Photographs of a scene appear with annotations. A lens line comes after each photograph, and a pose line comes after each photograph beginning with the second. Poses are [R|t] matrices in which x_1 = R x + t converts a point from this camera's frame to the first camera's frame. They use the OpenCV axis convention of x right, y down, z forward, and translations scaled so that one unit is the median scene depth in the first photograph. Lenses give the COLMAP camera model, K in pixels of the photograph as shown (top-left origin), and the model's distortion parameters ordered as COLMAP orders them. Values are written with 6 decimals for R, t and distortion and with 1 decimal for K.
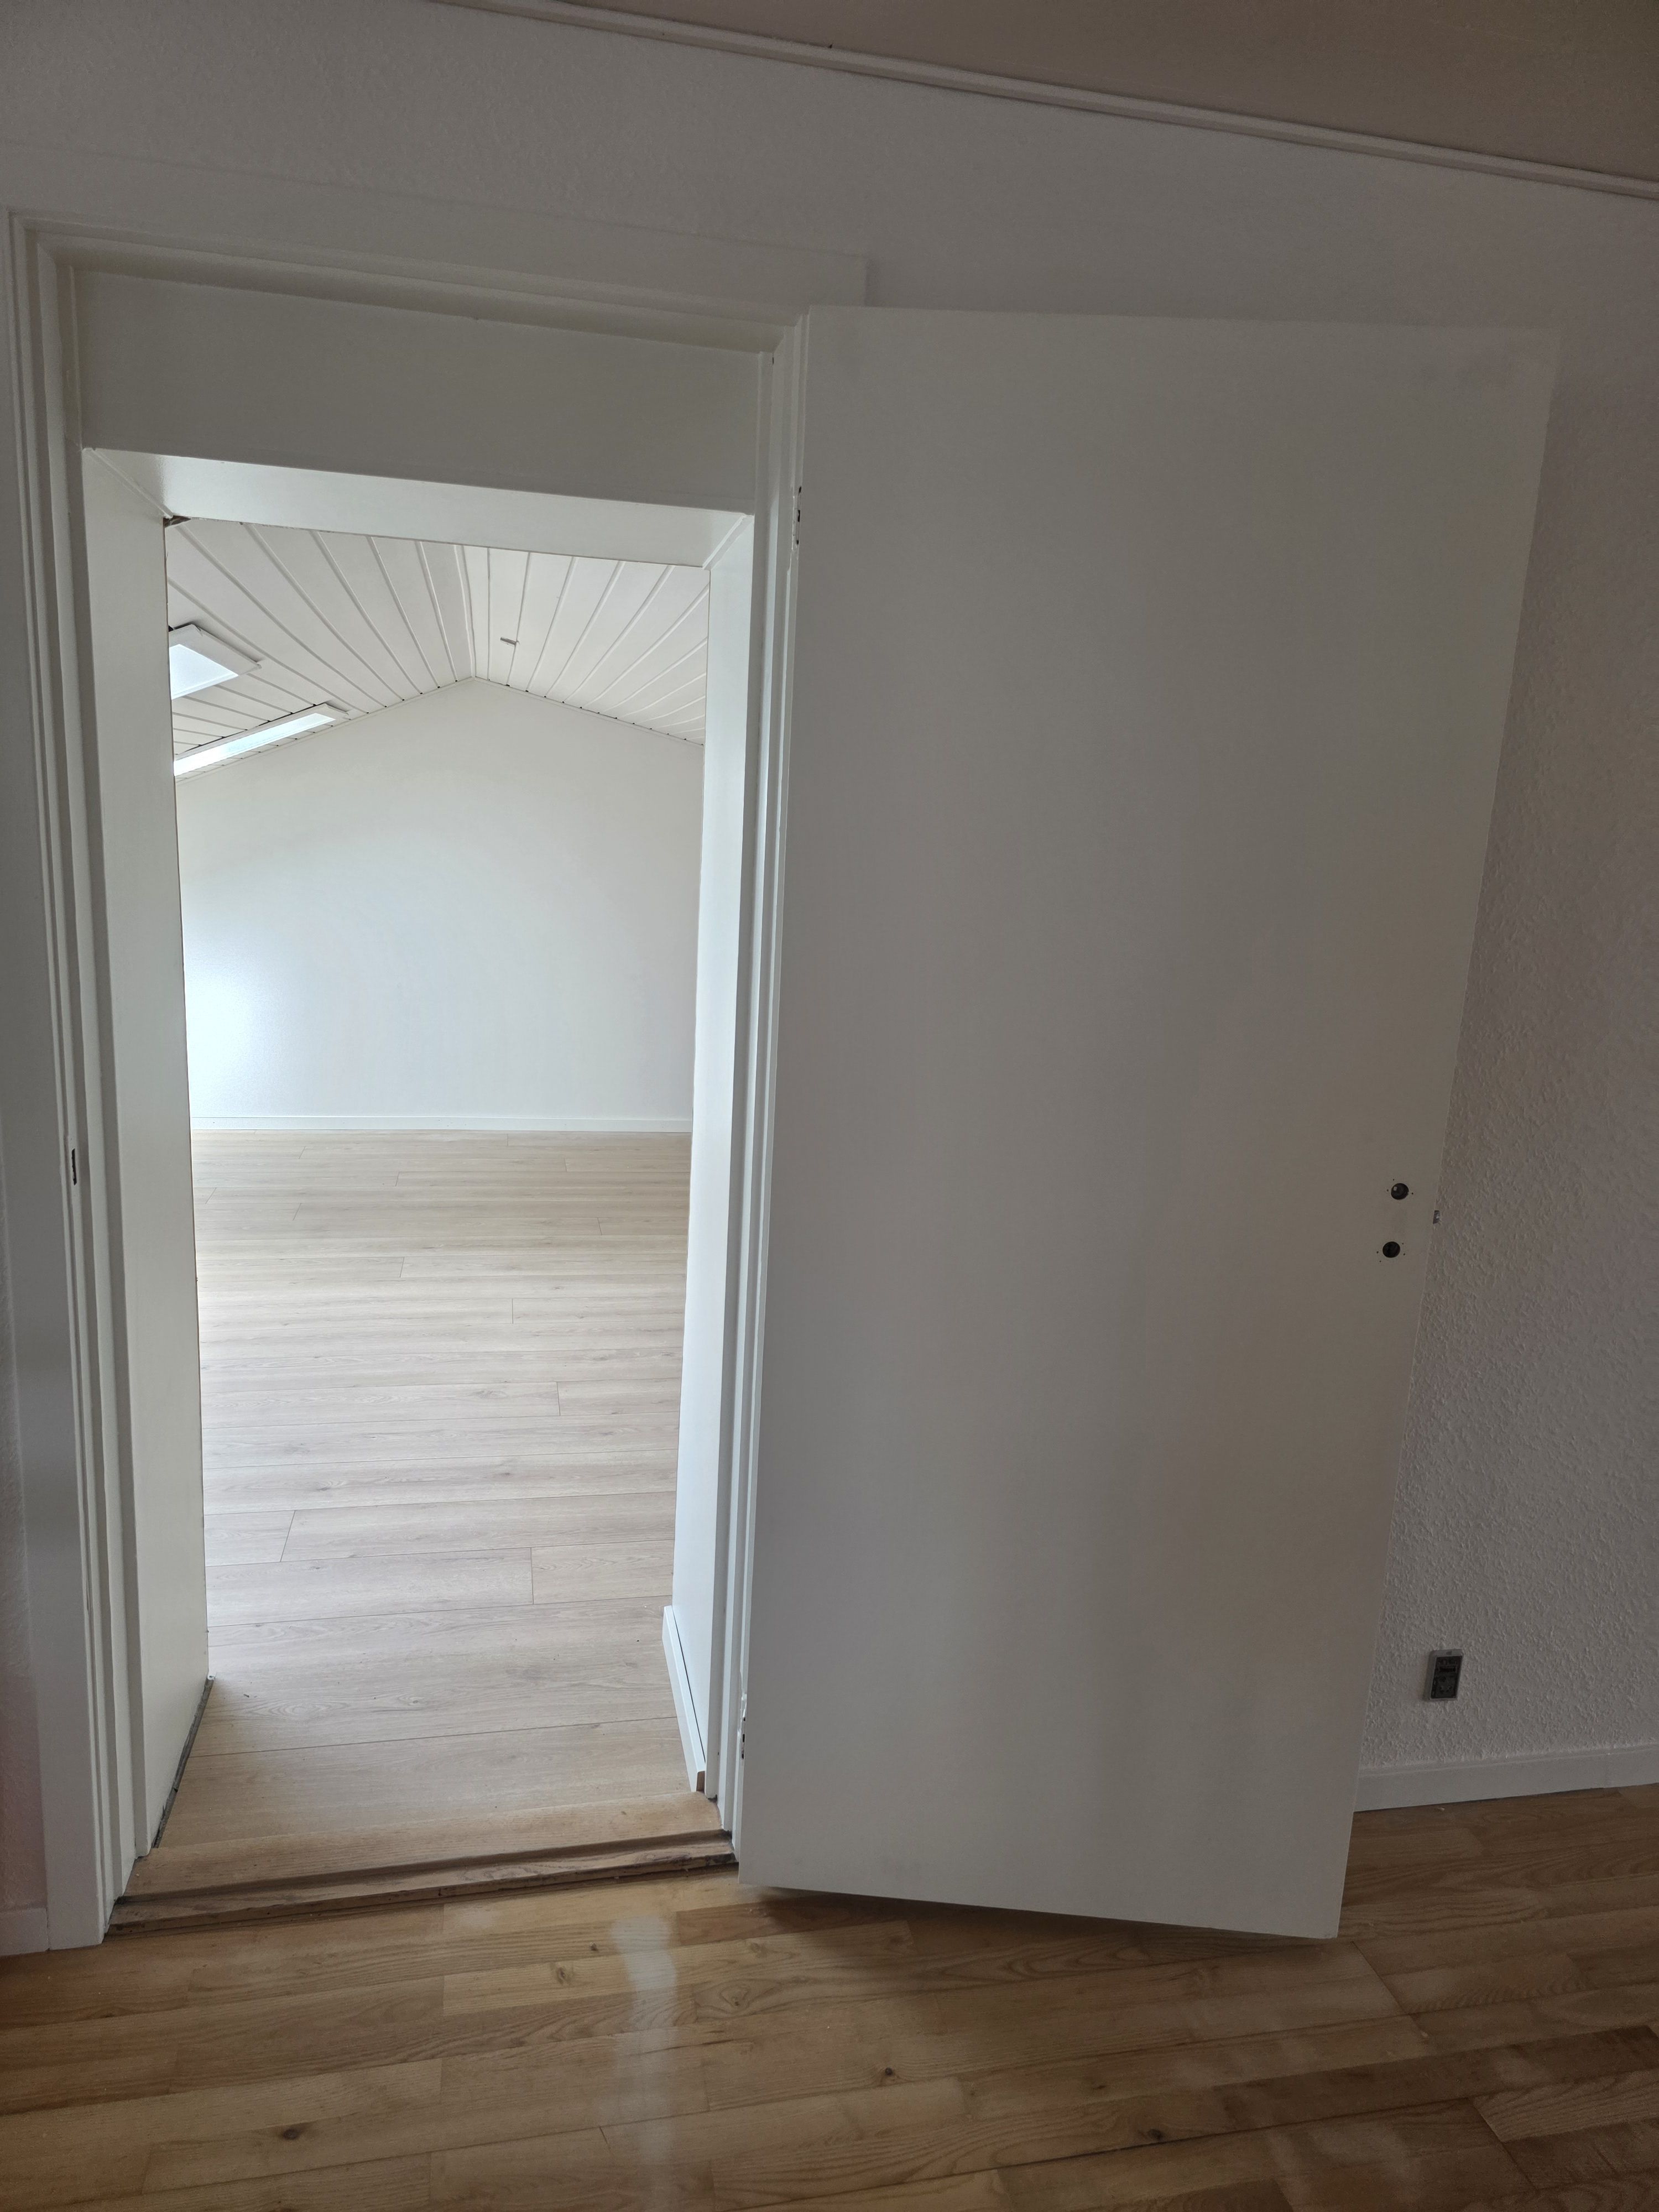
lens RADIAL K [[1481.1, 0, 873.6], [0, 1481.1, 1115.0], [0, 0, 1]] dist [0.032098, -0.041356]
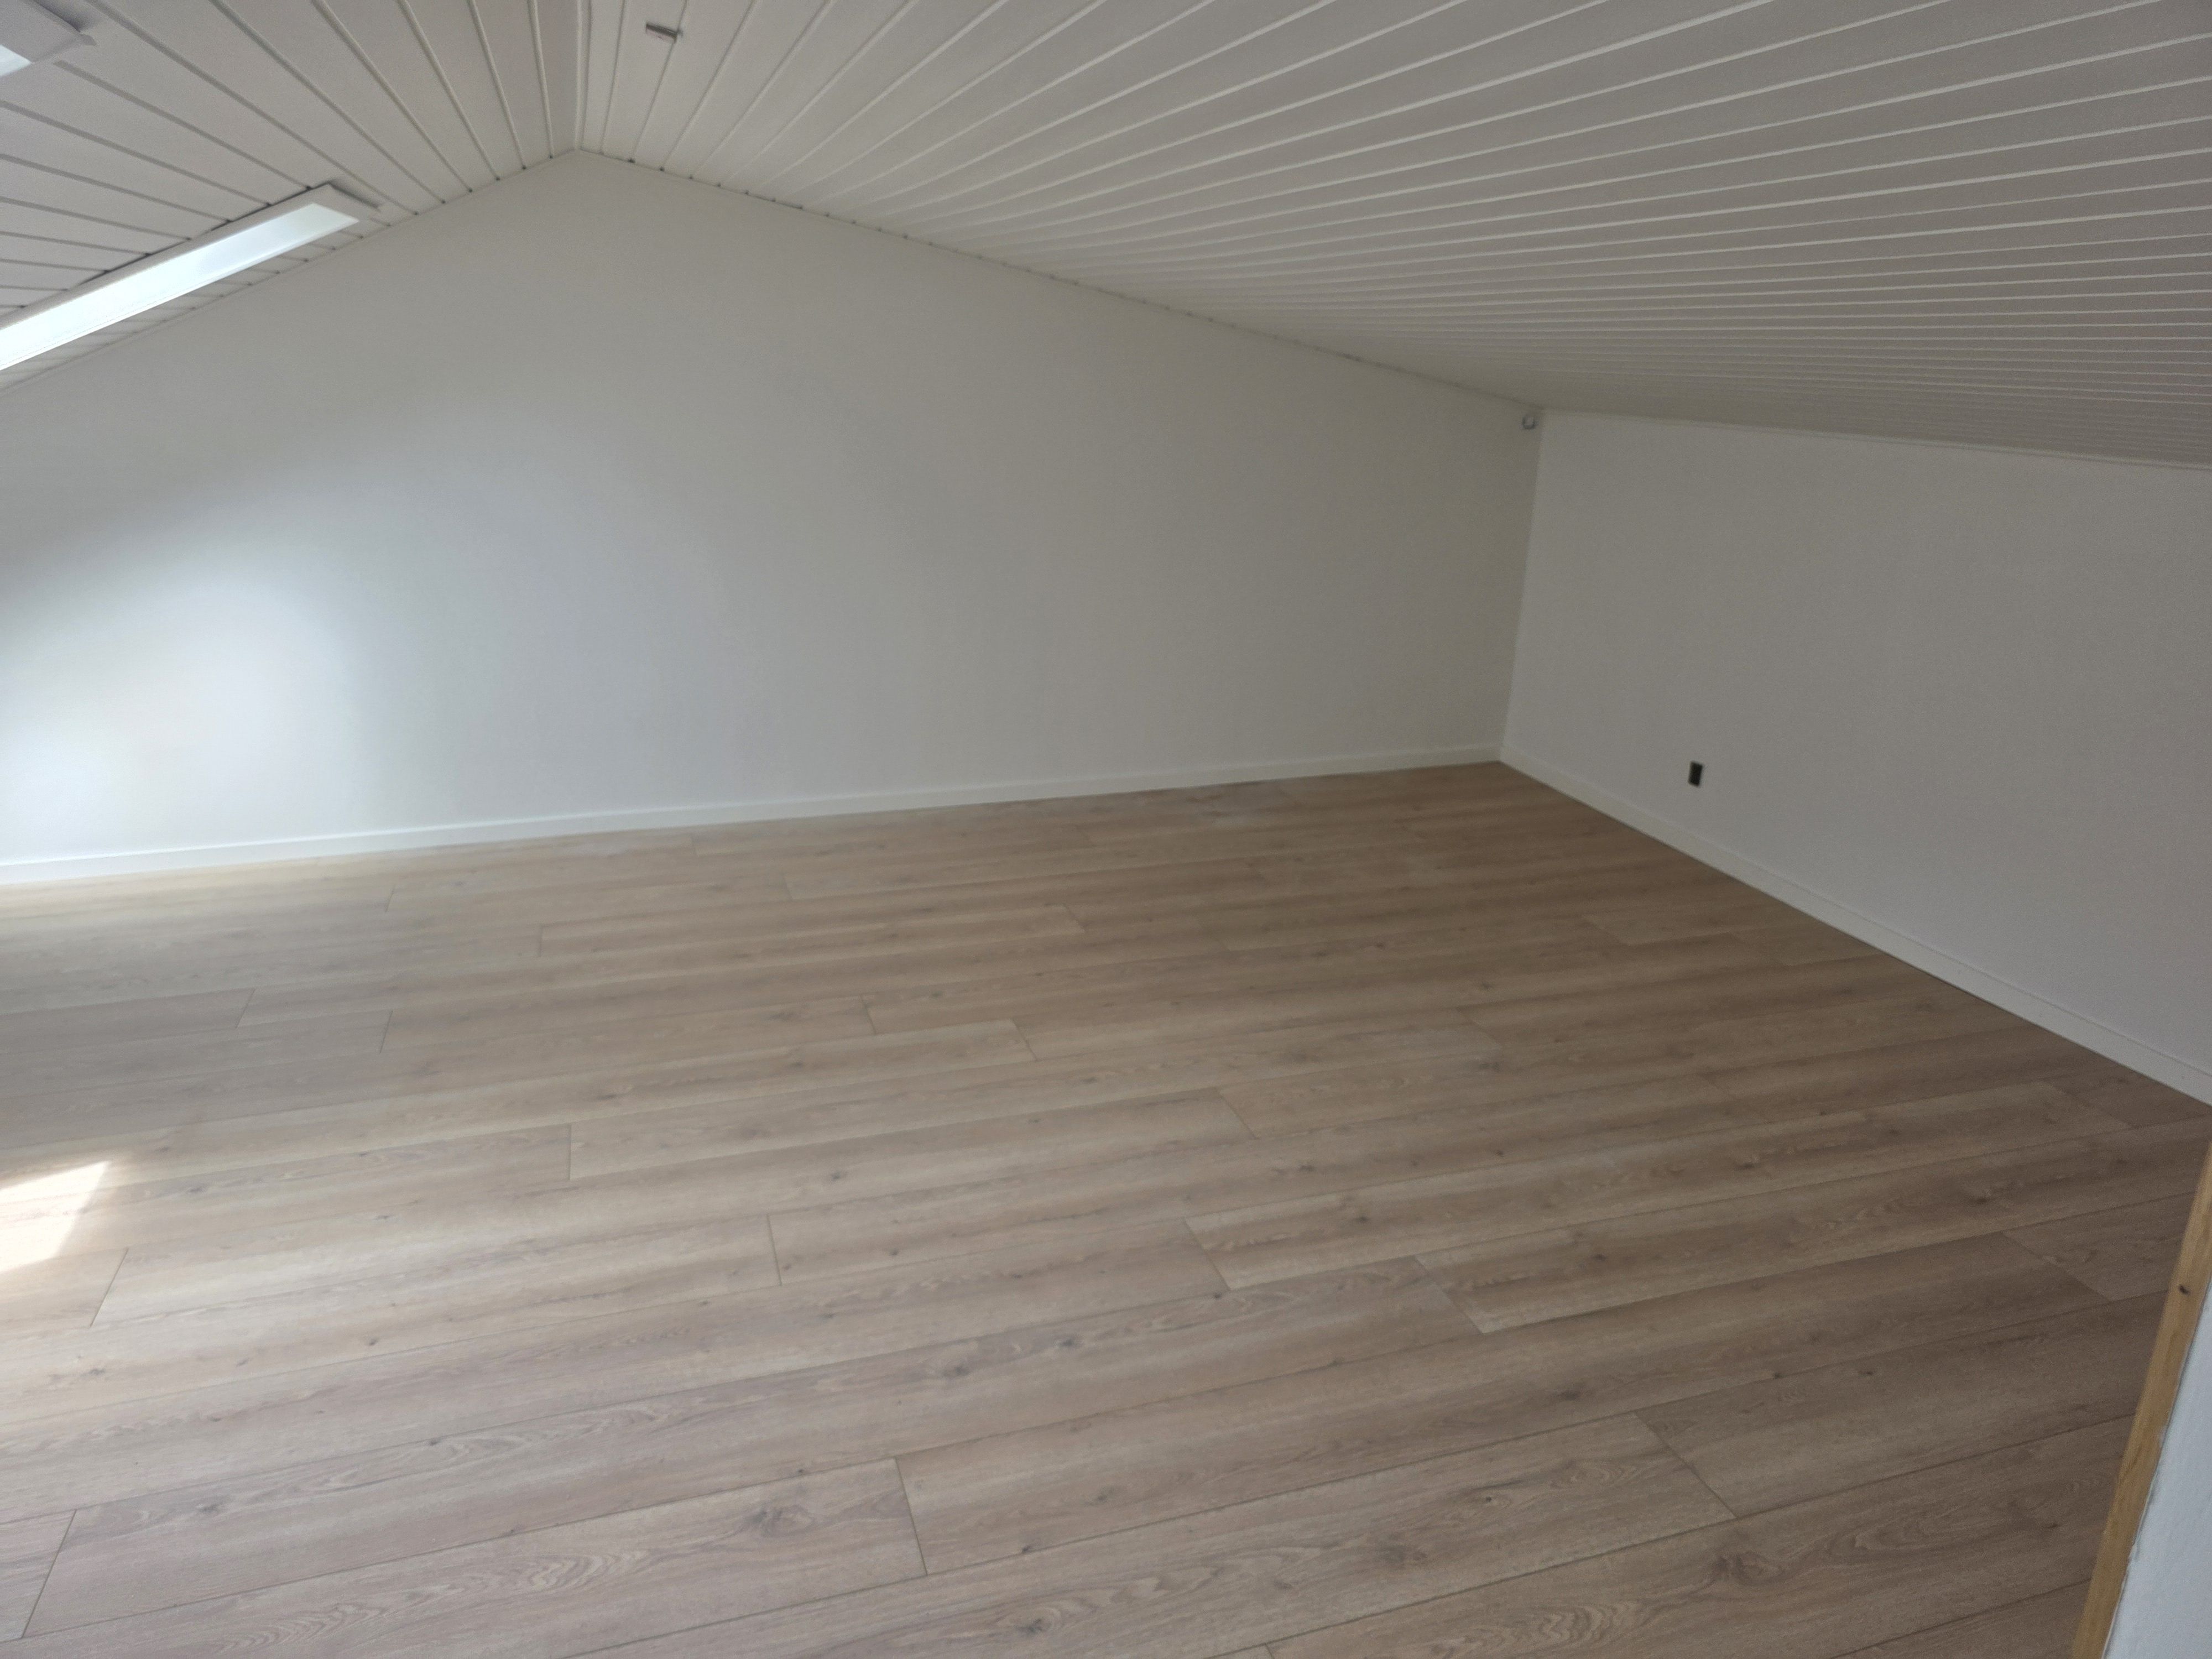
lens RADIAL K [[1481.1, 0, 1117.6], [0, 1481.1, 829.0], [0, 0, 1]] dist [0.032098, -0.041356]
pose [[0.995726, -0.064694, 0.065909, -0.123092], [0.056137, 0.990656, 0.124295, -0.087455], [-0.073335, -0.120064, 0.990054, 0.389015]]
